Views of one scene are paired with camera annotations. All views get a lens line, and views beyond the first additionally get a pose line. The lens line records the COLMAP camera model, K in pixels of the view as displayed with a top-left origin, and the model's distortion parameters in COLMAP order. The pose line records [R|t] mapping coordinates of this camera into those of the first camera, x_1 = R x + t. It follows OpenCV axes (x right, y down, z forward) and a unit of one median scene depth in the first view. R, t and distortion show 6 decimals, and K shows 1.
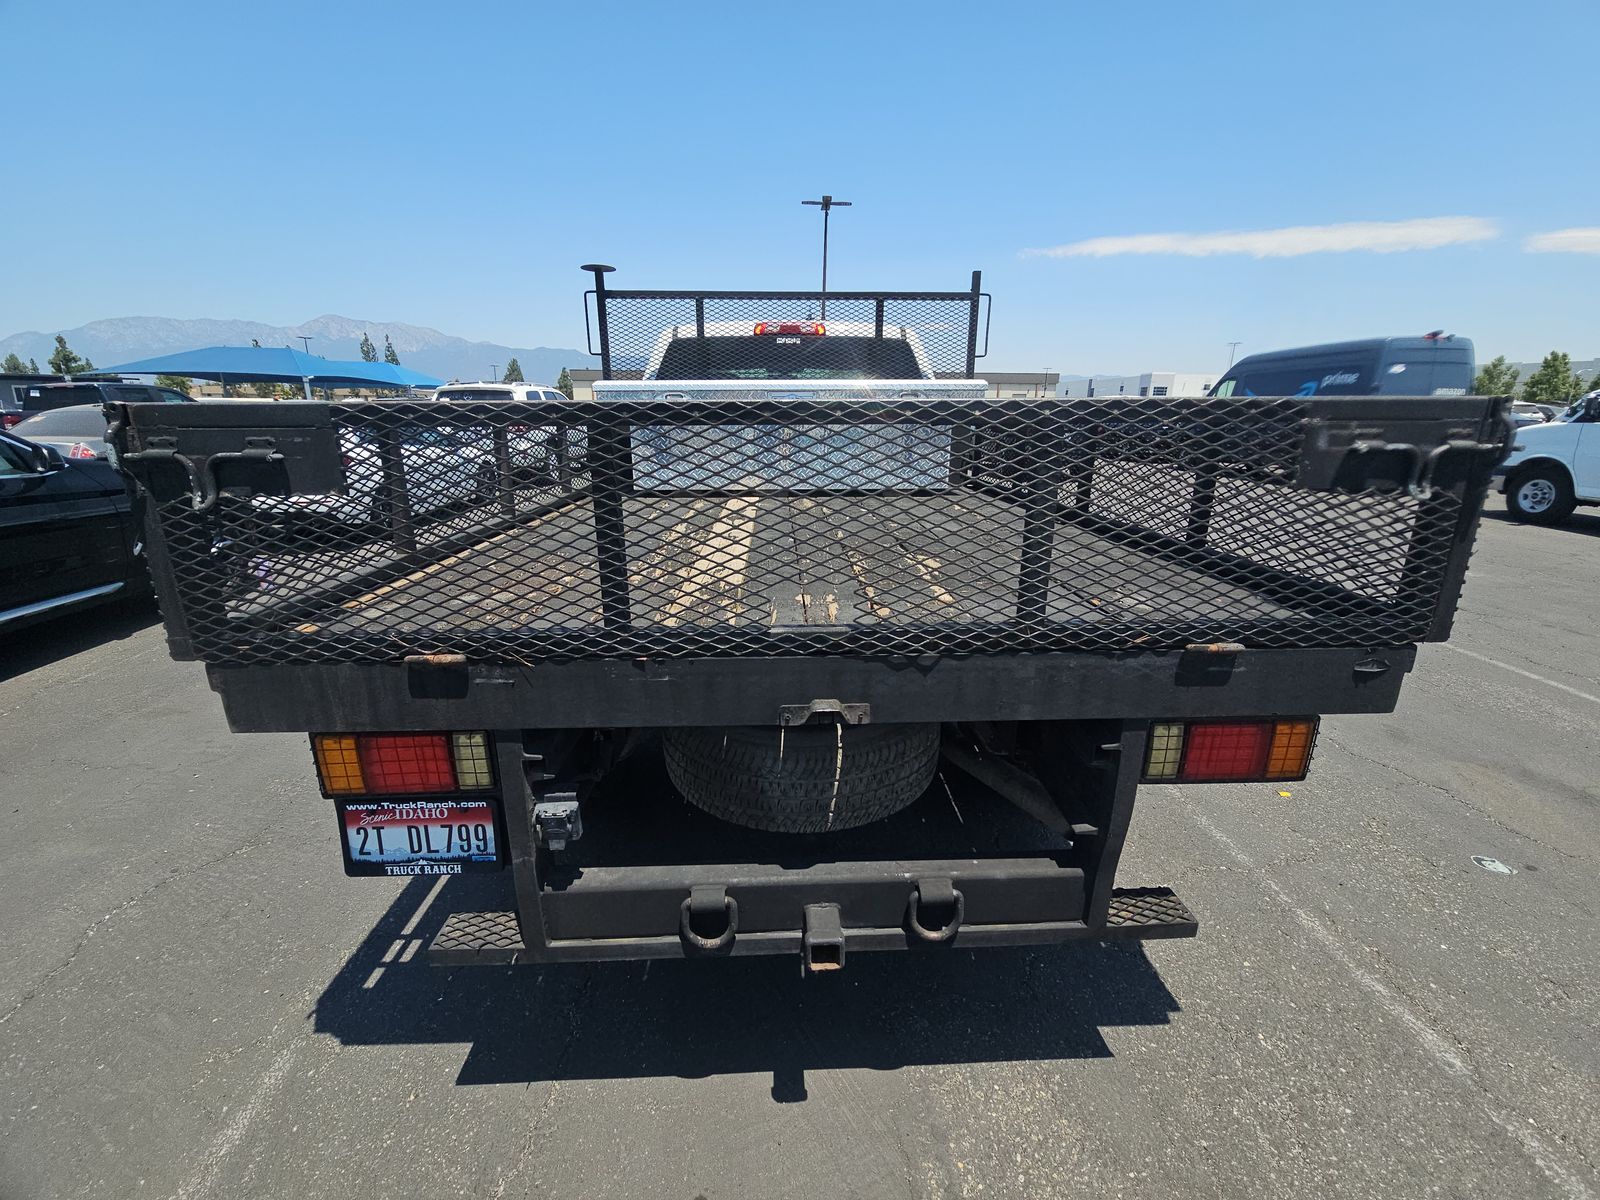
lens RADIAL K [[650.9, 0, 797.2], [0, 650.9, 610.7], [0, 0, 1]] dist [-0.003281, -0.003303]
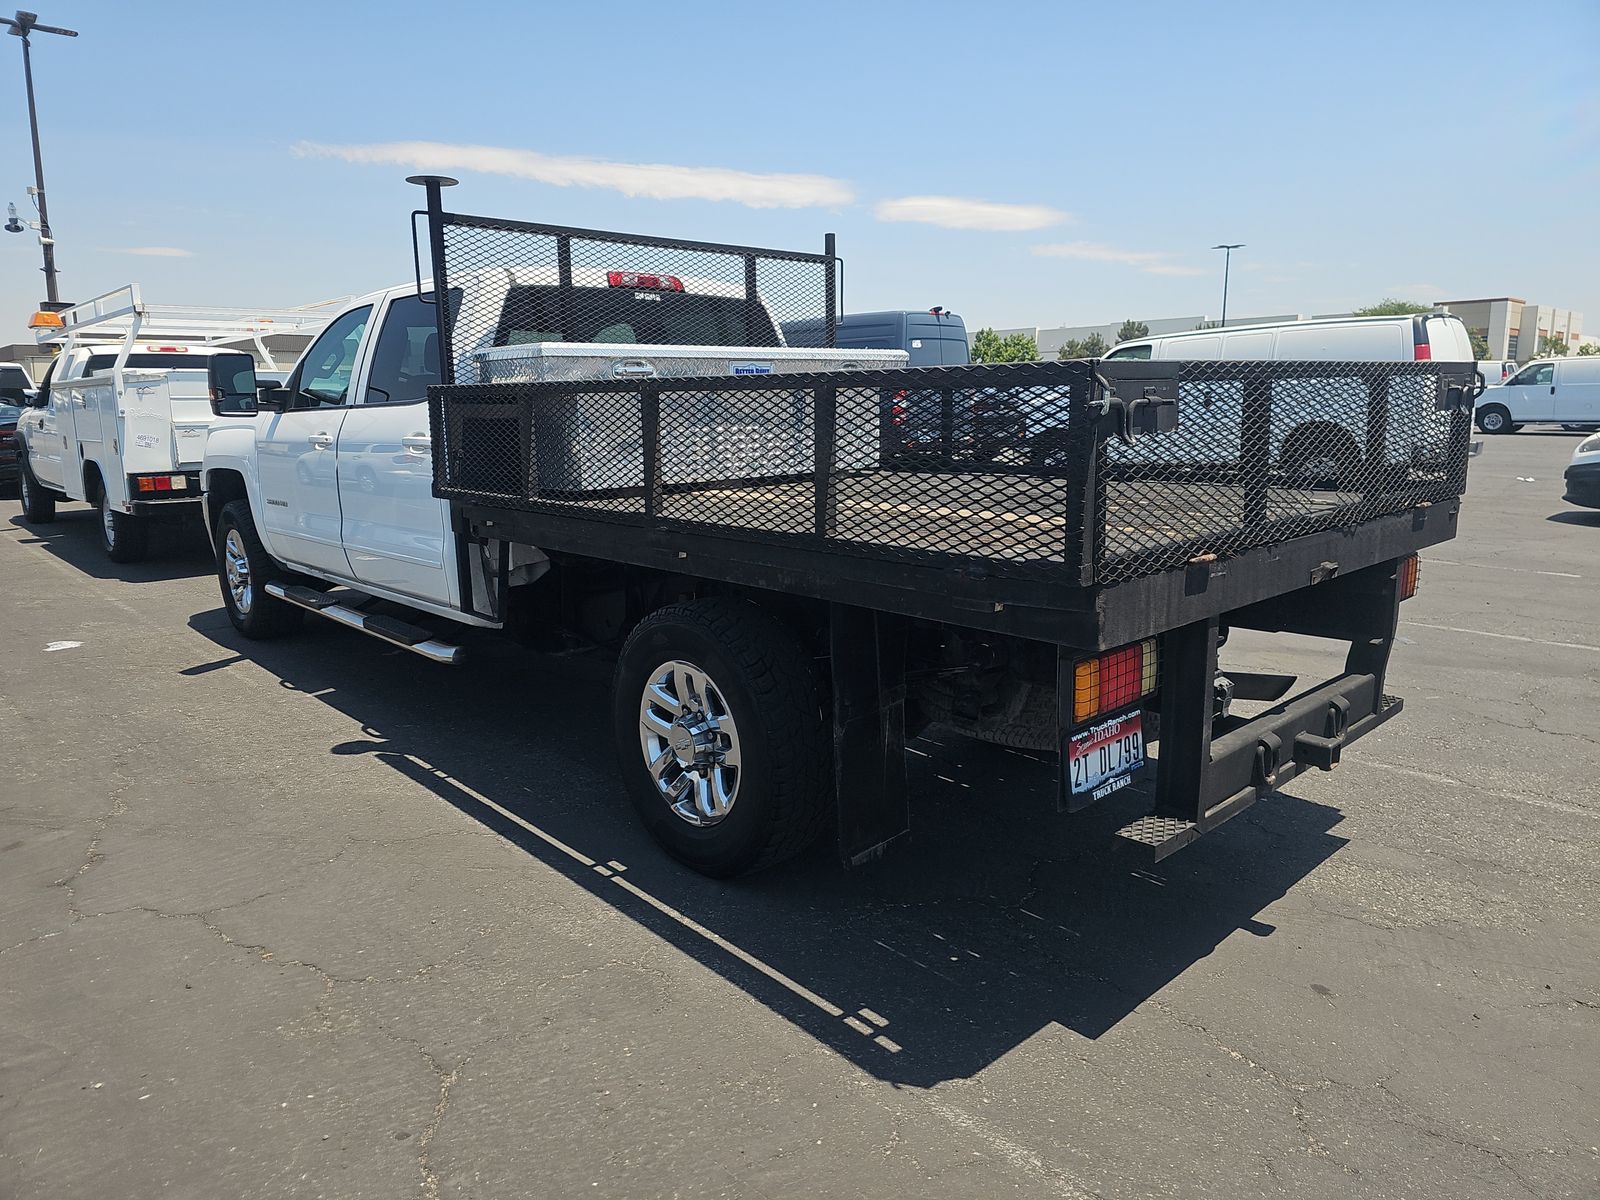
lens RADIAL K [[1069.9, 0, 791.3], [0, 1069.9, 588.6], [0, 0, 1]] dist [0.005442, -0.009971]
pose [[0.753220, -0.124247, 0.645927, -0.774950], [0.200620, 0.978602, -0.045706, 0.019745], [-0.626427, 0.164013, 0.762030, -0.024819]]
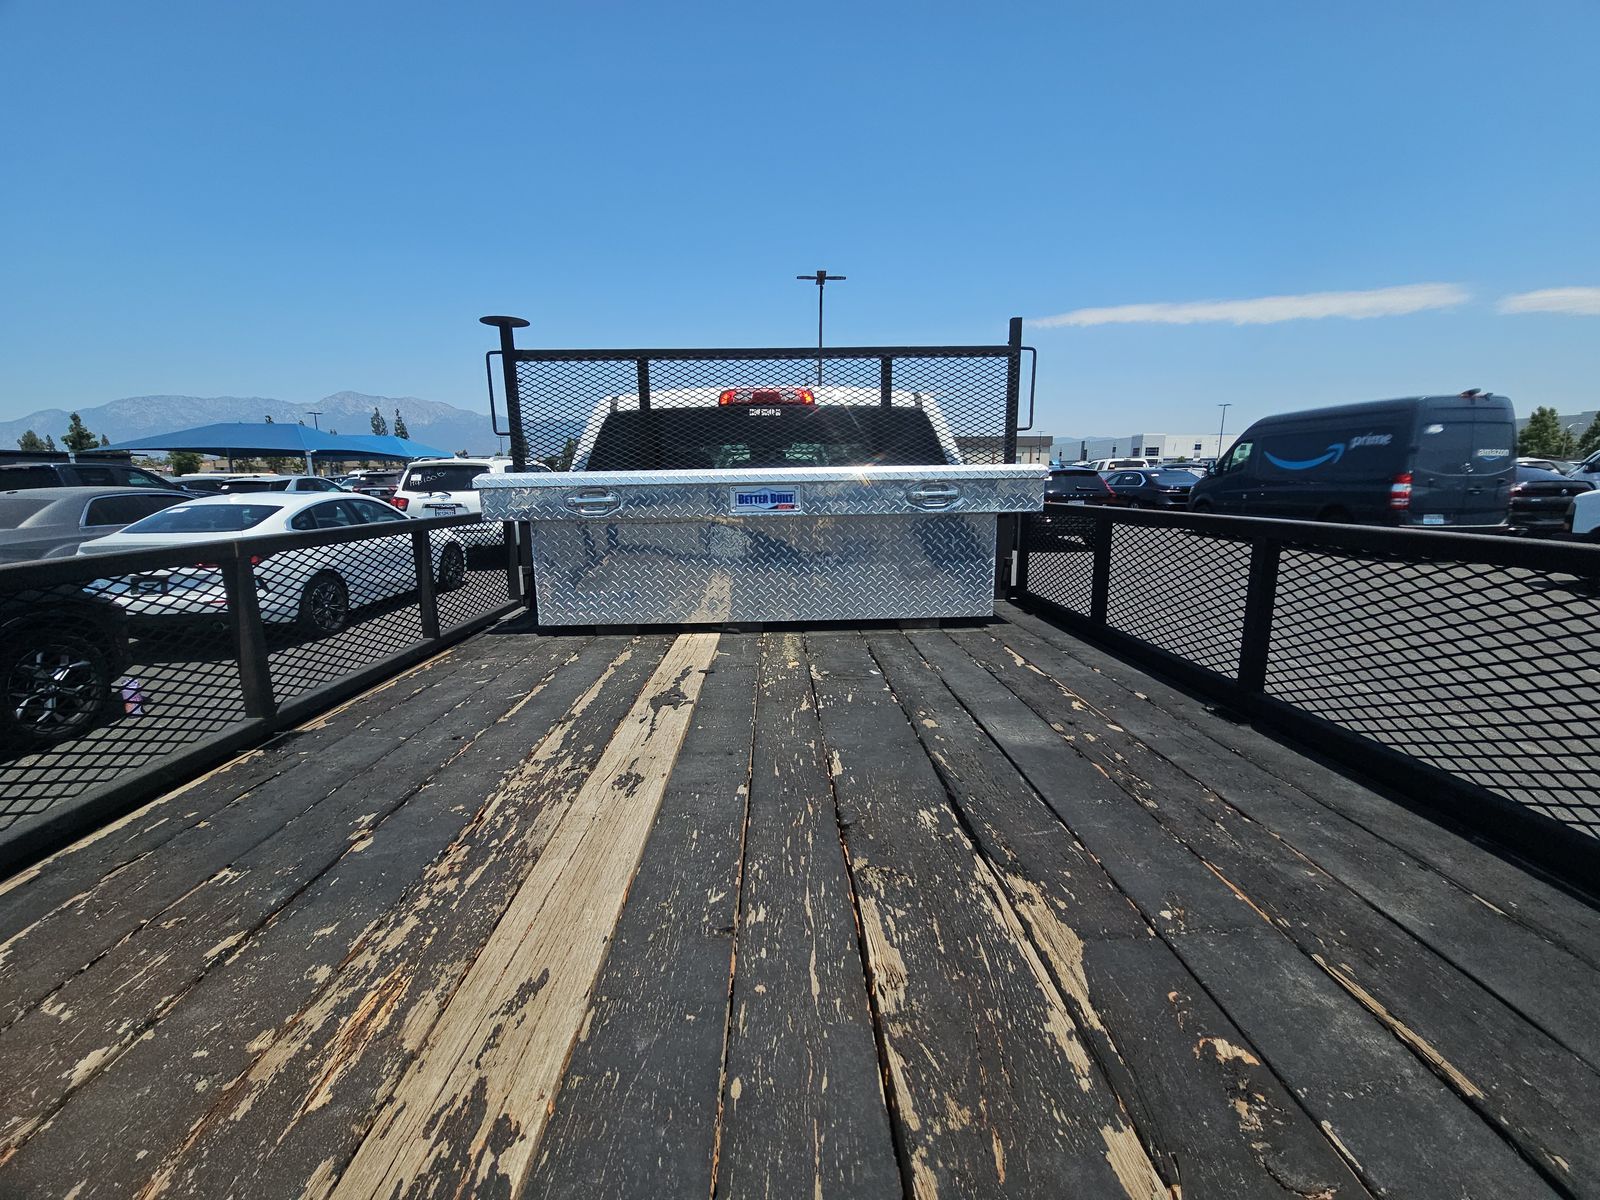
lens RADIAL K [[650.9, 0, 796.5], [0, 650.9, 606.8], [0, 0, 1]] dist [-0.003281, -0.003303]
pose [[0.999897, -0.013821, -0.003950, 0.023484], [0.013367, 0.995084, -0.098127, -0.122356], [0.005286, 0.098064, 0.995166, 0.286177]]
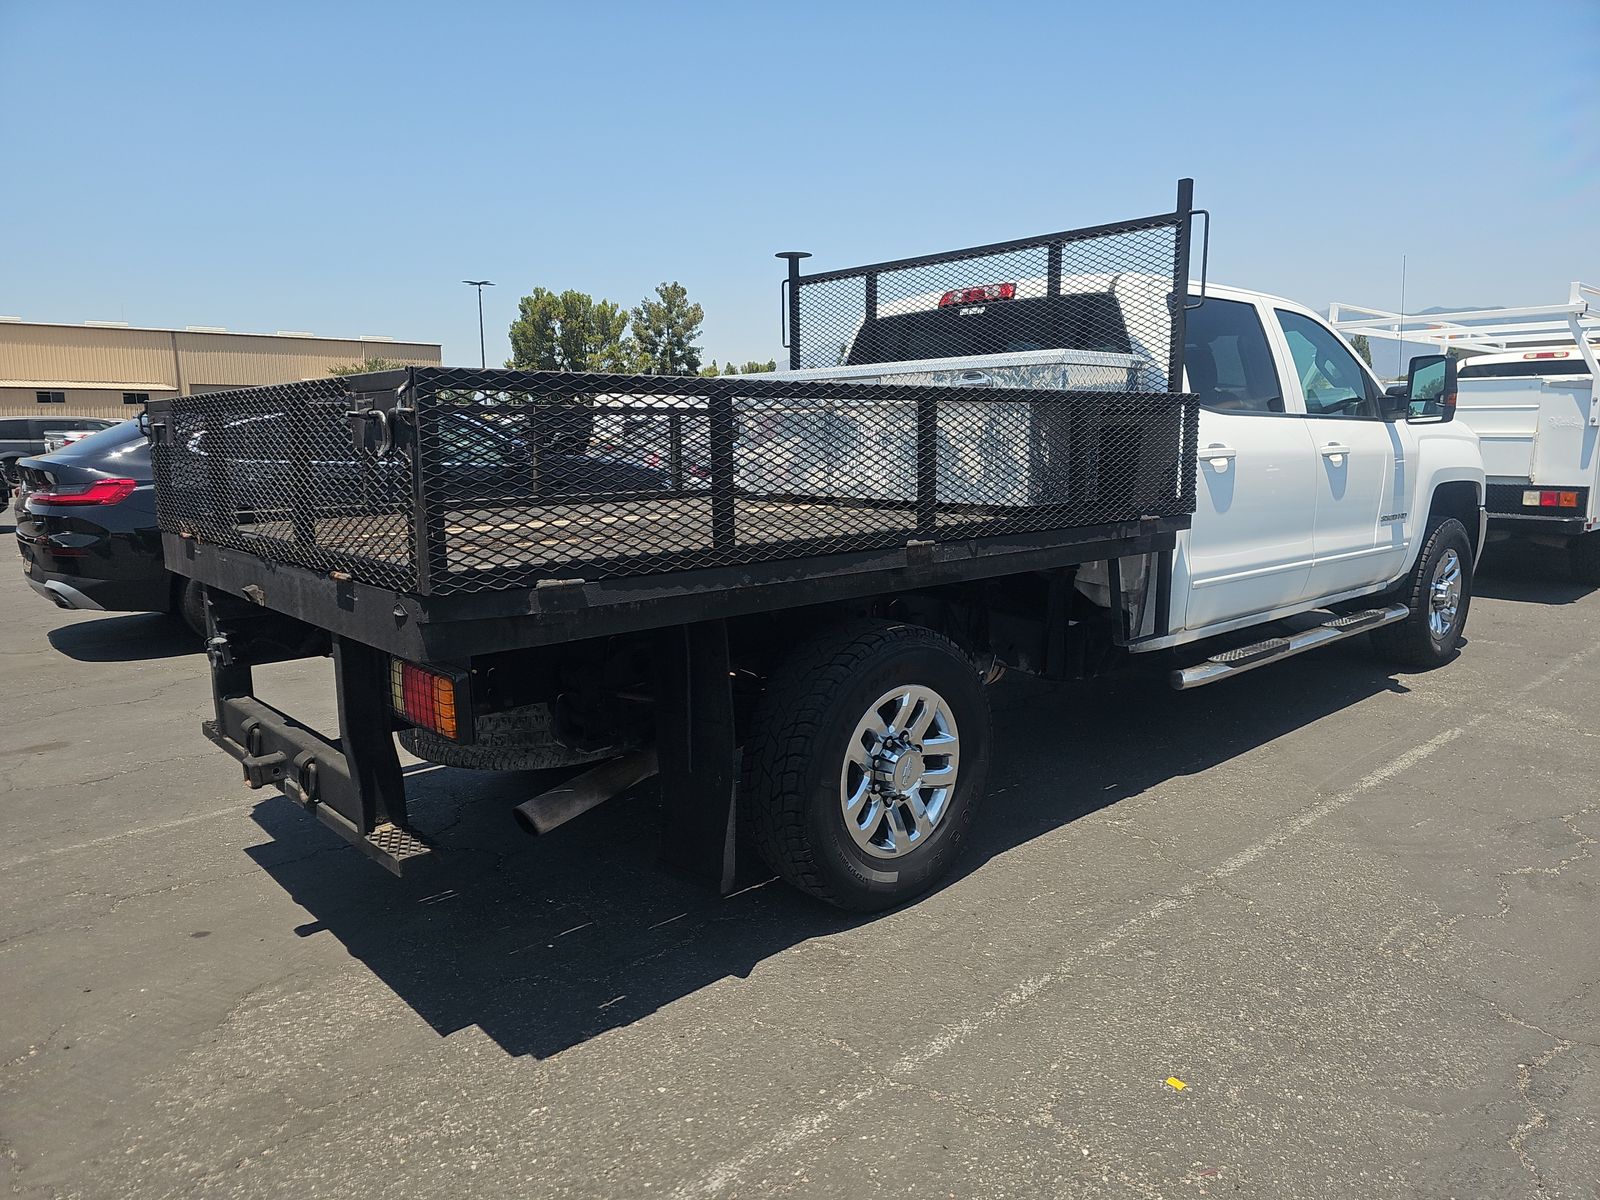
lens RADIAL K [[1069.9, 0, 786.5], [0, 1069.9, 600.0], [0, 0, 1]] dist [0.005442, -0.009971]
pose [[0.638566, 0.112783, -0.761258, 0.857847], [-0.205229, 0.978336, -0.027209, -0.008351], [0.741697, 0.173607, 0.647879, 0.096087]]
